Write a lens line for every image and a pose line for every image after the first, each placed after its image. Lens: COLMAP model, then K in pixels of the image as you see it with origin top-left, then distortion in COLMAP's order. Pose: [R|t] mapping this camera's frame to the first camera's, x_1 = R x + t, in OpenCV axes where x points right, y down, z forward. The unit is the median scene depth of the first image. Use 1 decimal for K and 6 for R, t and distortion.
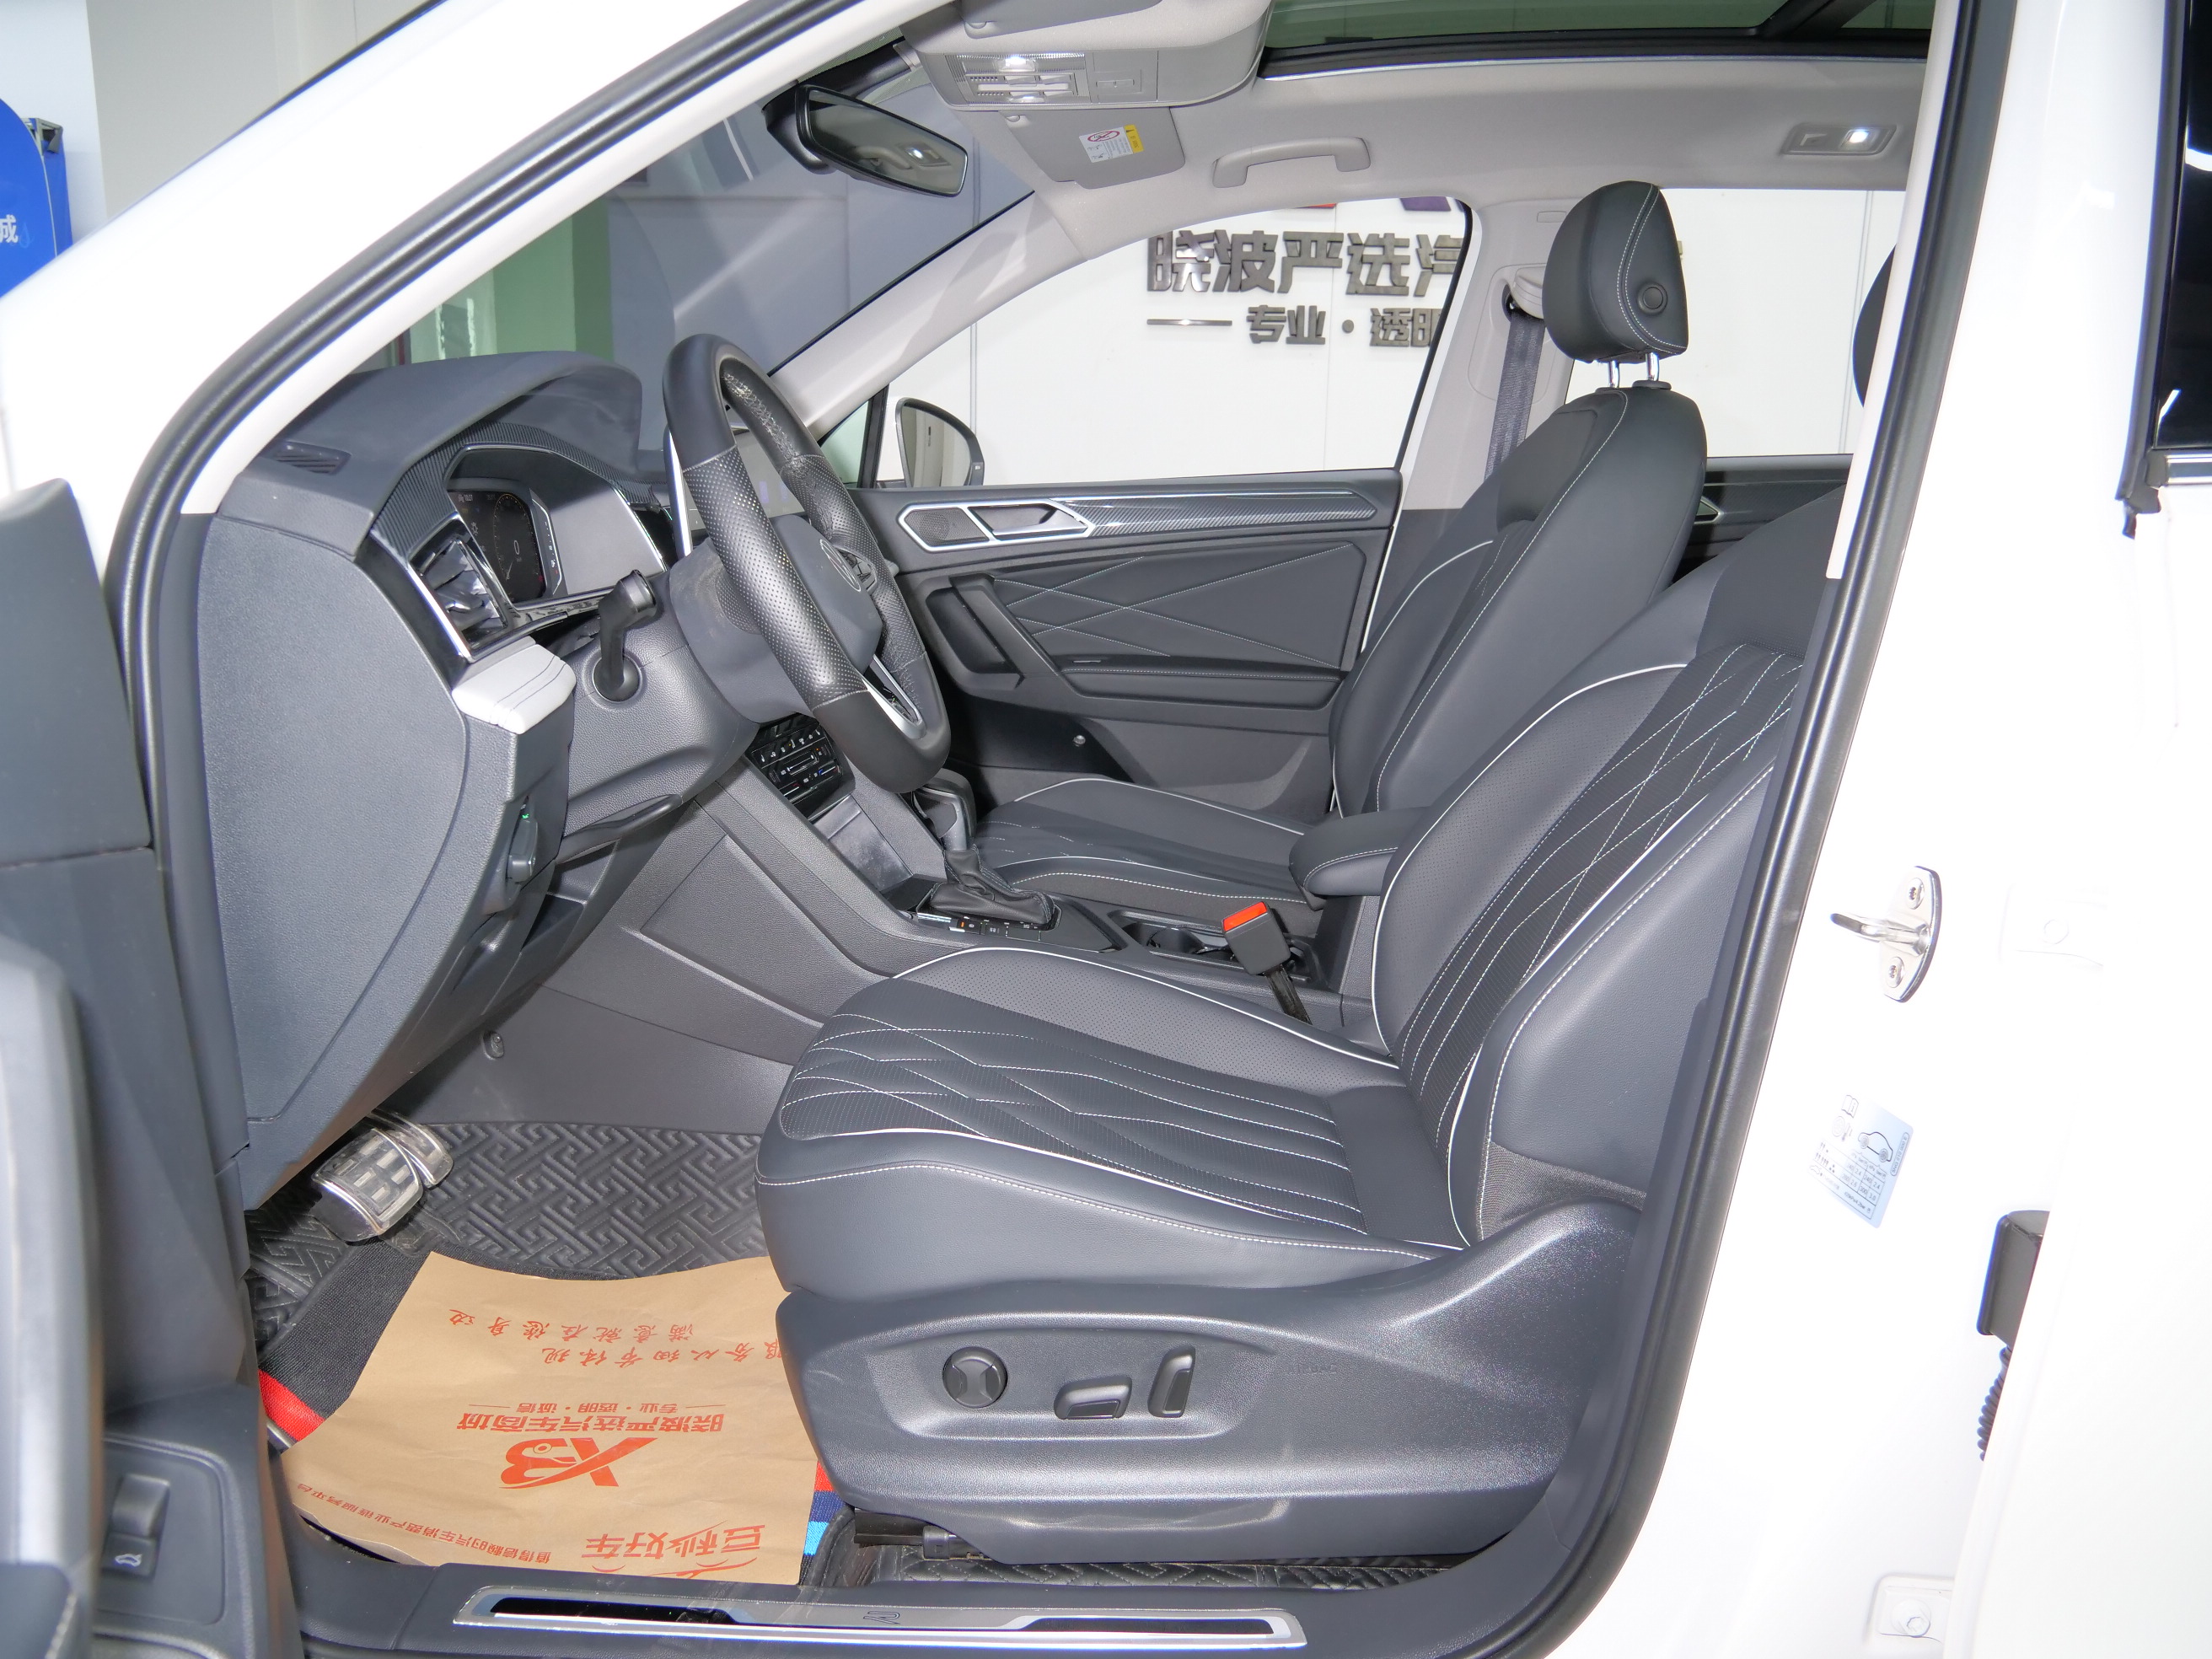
lens RADIAL K [[1601.2, 0, 1103.3], [0, 1601.2, 821.8], [0, 0, 1]] dist [-0.059774, 0.030959]
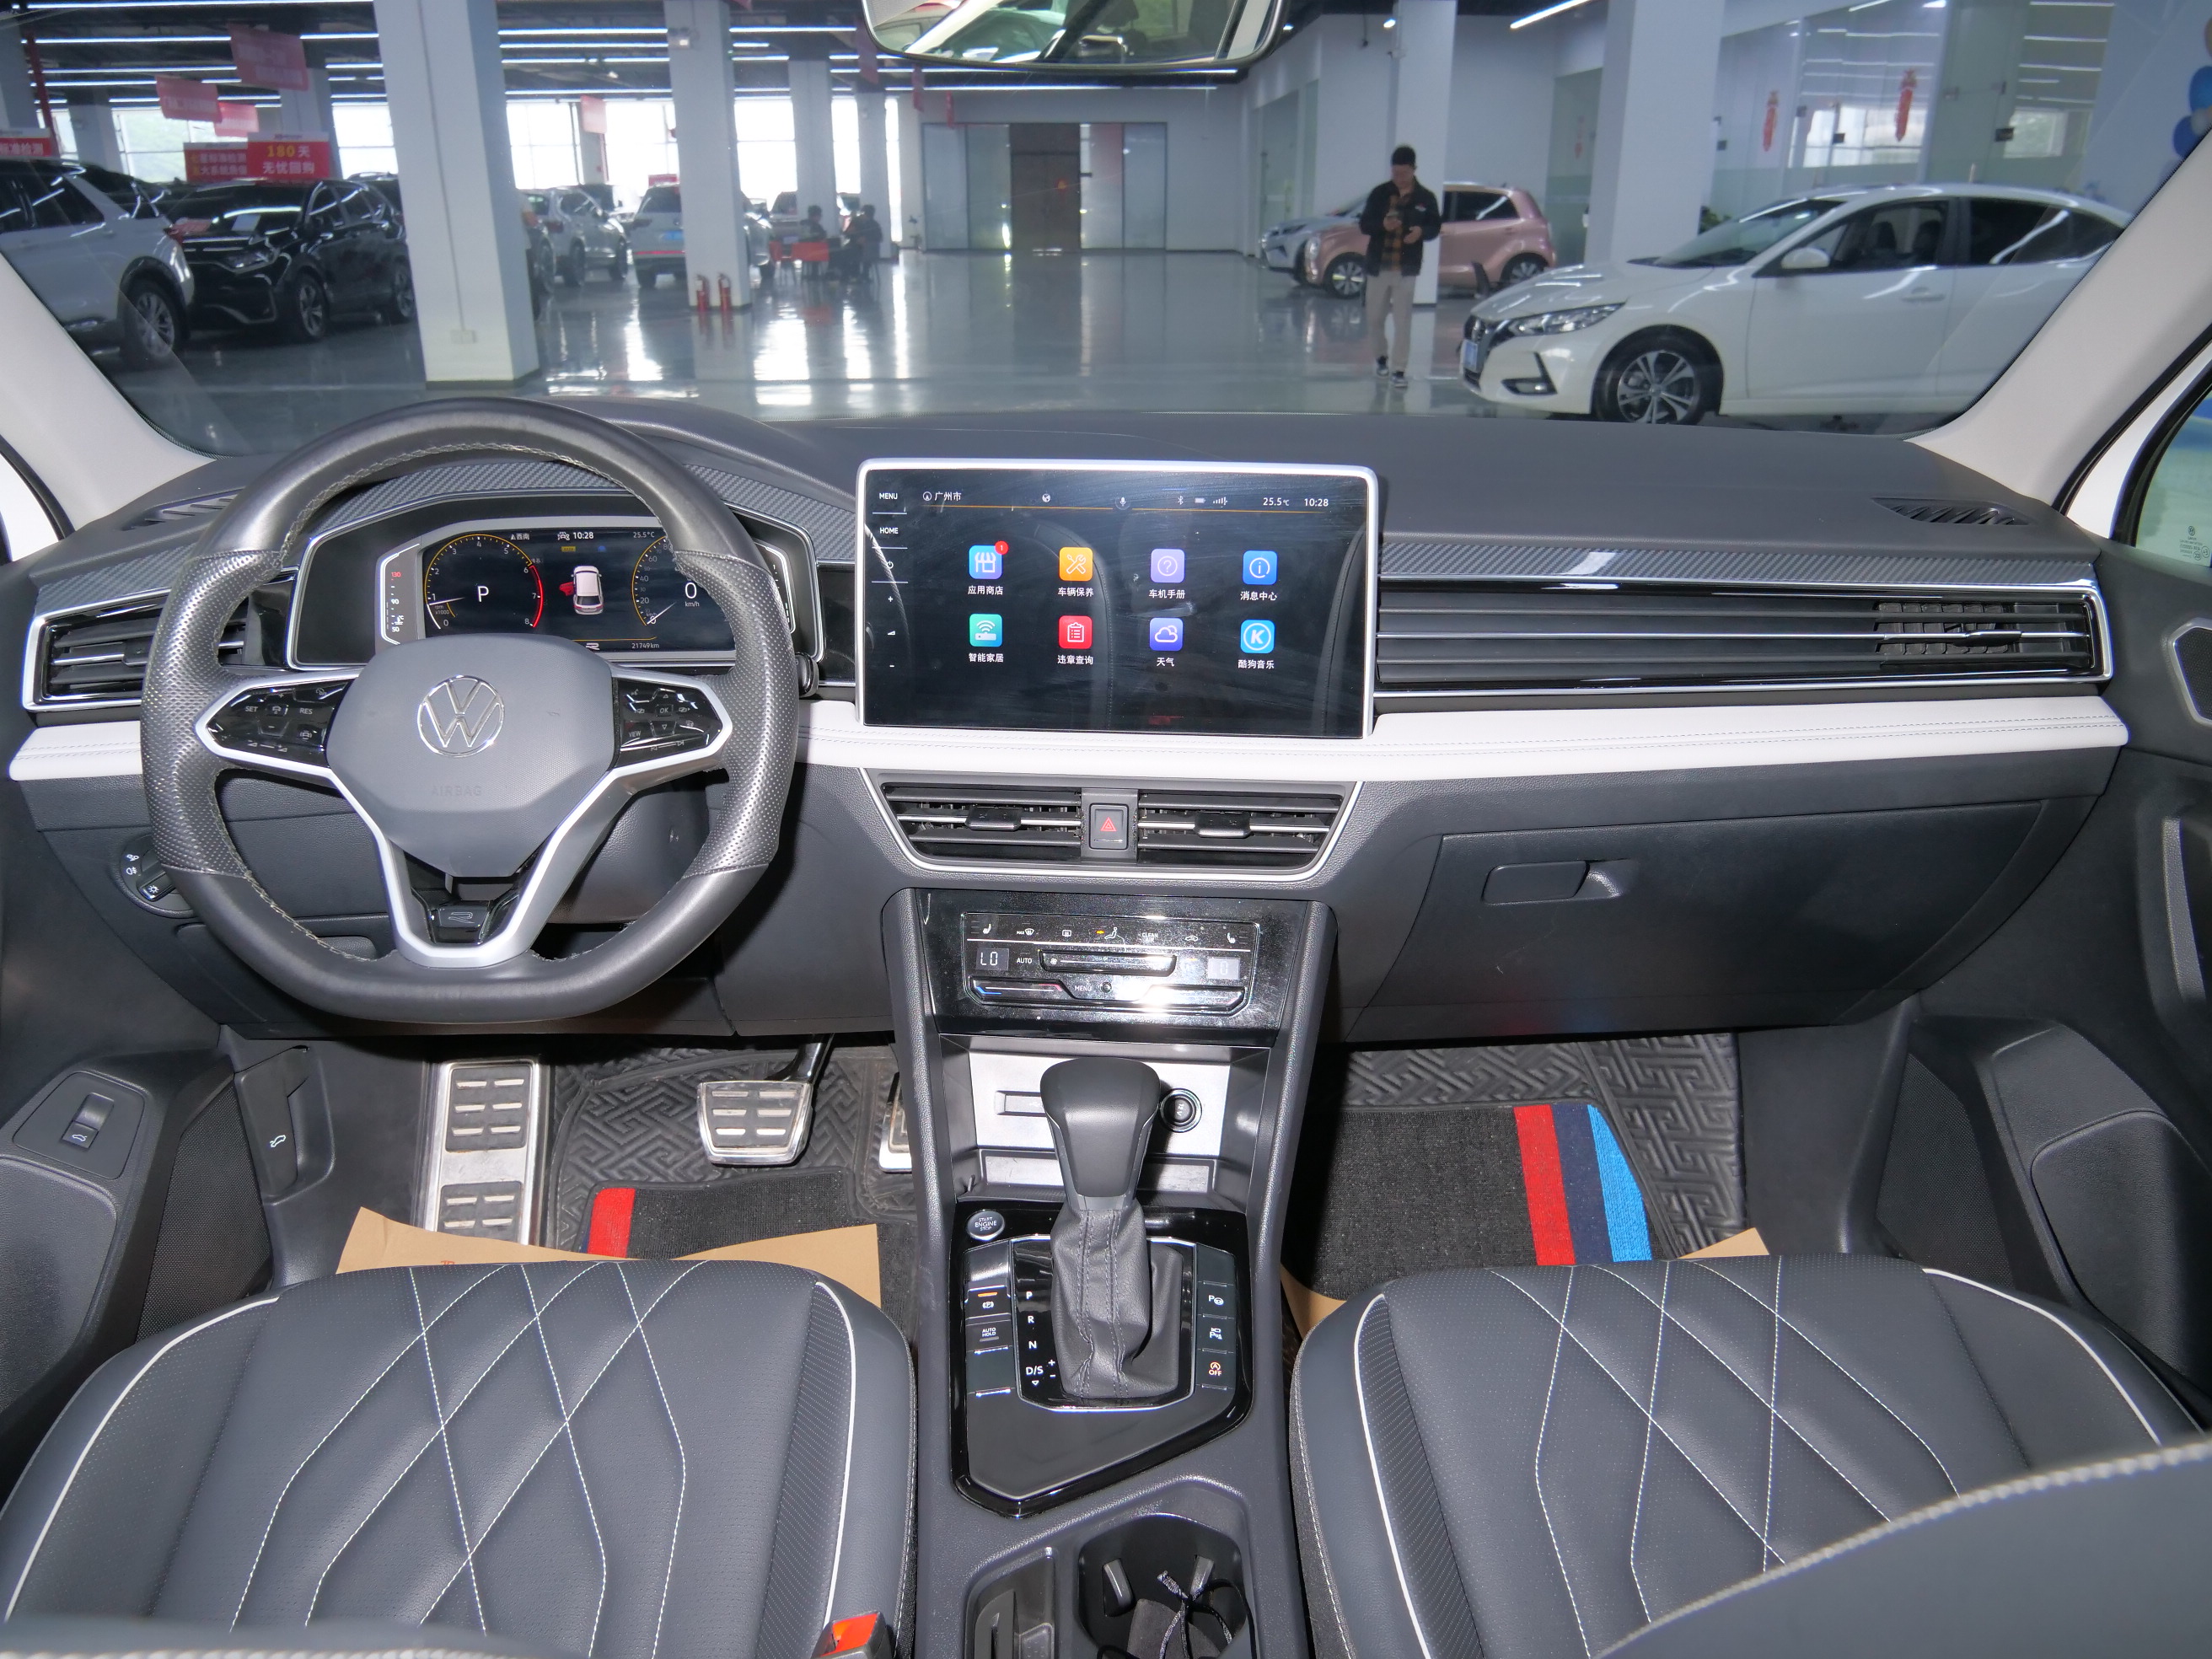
lens RADIAL K [[1601.2, 0, 1106.3], [0, 1601.2, 828.5], [0, 0, 1]] dist [-0.059774, 0.030959]
pose [[0.053164, 0.351875, -0.934536, 0.127983], [-0.207926, 0.919248, 0.334290, -0.095078], [0.976699, 0.176543, 0.122035, 0.270521]]
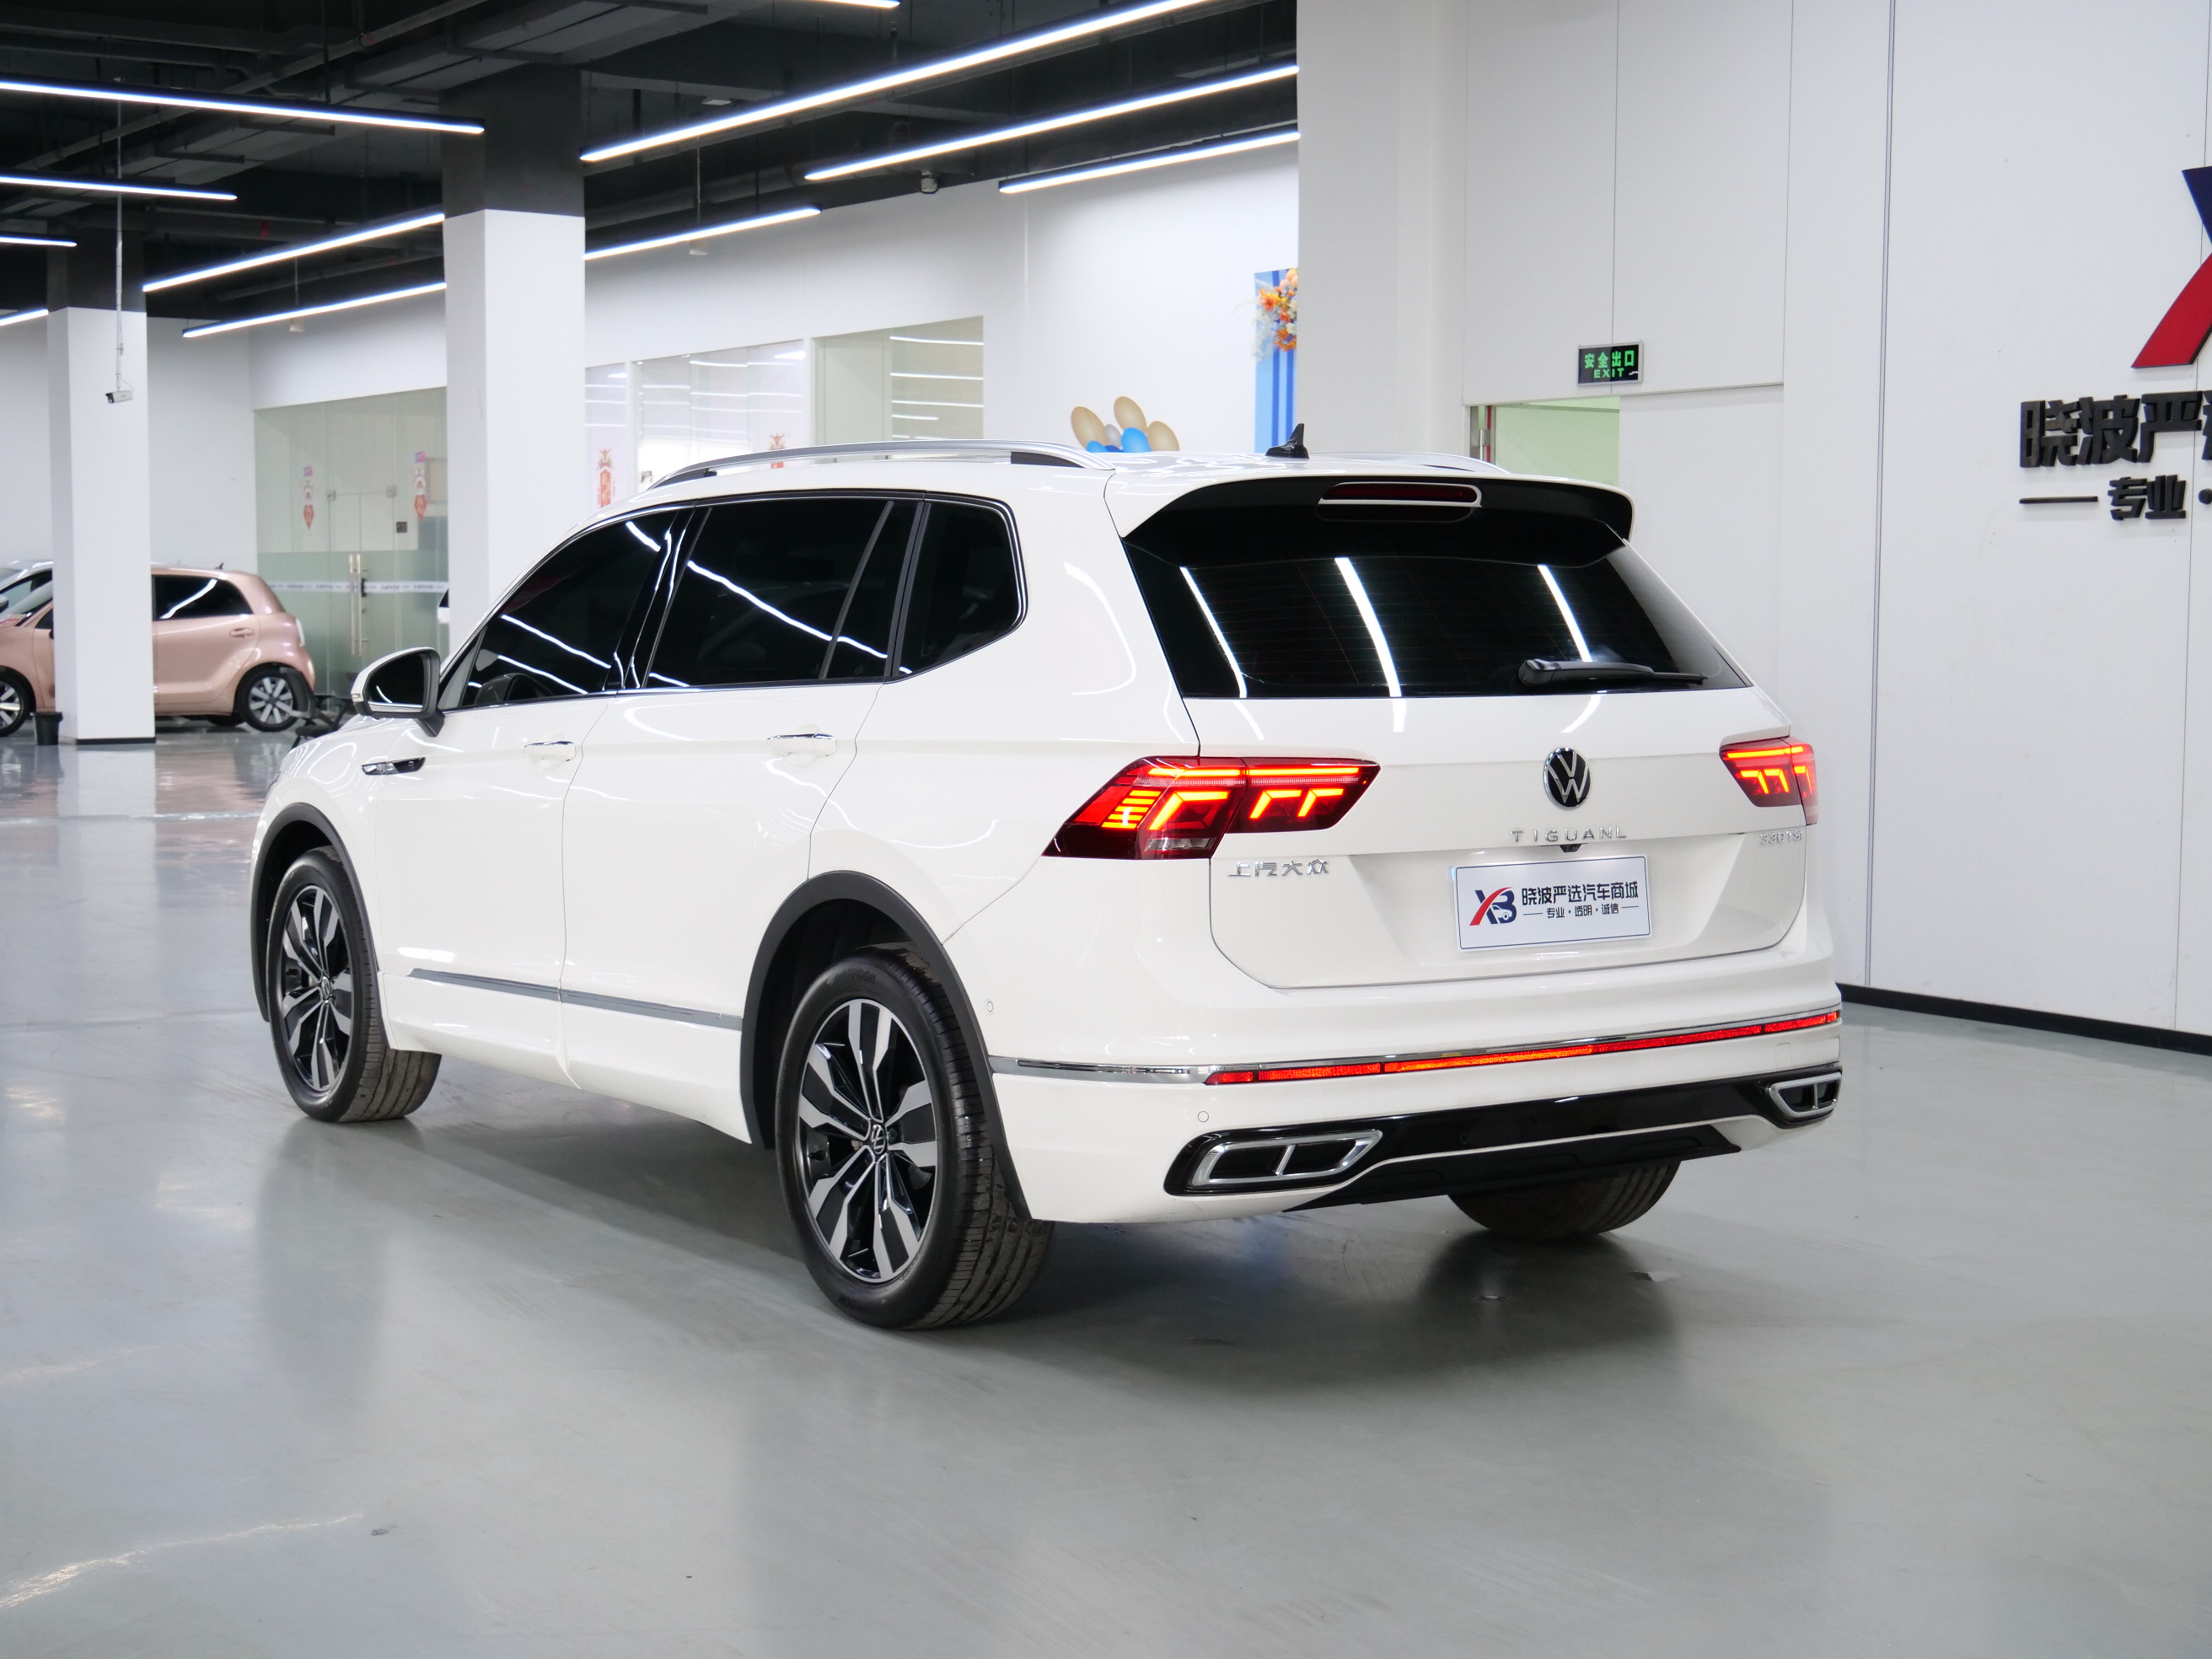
lens RADIAL K [[3303.1, 0, 1101.5], [0, 3303.1, 833.0], [0, 0, 1]] dist [0.039154, 0.000000]
pose [[0.572233, 0.045692, -0.818817, 1.281807], [-0.166918, 0.984036, -0.061740, 0.072666], [0.802925, 0.172005, 0.570724, -0.454202]]
